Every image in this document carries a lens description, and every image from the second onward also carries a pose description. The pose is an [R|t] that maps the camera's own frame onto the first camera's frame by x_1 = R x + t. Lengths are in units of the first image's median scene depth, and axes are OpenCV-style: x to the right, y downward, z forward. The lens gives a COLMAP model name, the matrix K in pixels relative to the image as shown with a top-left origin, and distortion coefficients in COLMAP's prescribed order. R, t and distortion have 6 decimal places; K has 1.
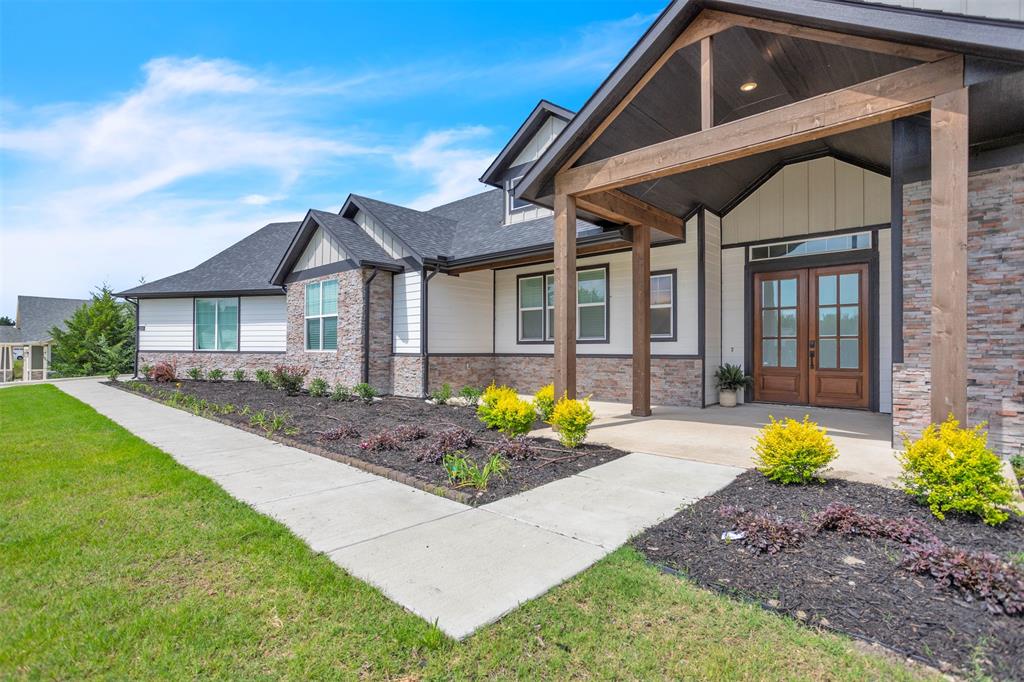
lens RADIAL K [[512.0, 0, 512.0], [0, 512.0, 341.0], [0, 0, 1]] dist [-0.057510, 0.050412]
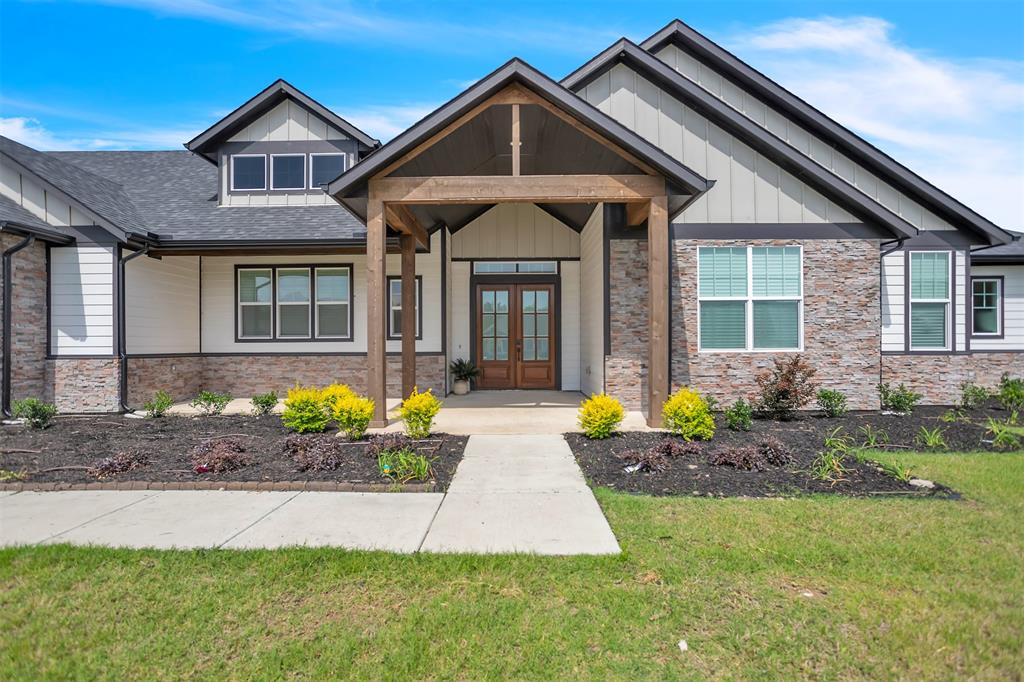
lens RADIAL K [[512.0, 0, 512.0], [0, 512.0, 341.0], [0, 0, 1]] dist [-0.057510, 0.050412]
pose [[0.732800, -0.001355, 0.680443, -0.299926], [-0.004837, 0.999962, 0.007201, -0.005947], [-0.680427, -0.008568, 0.732766, 0.035929]]
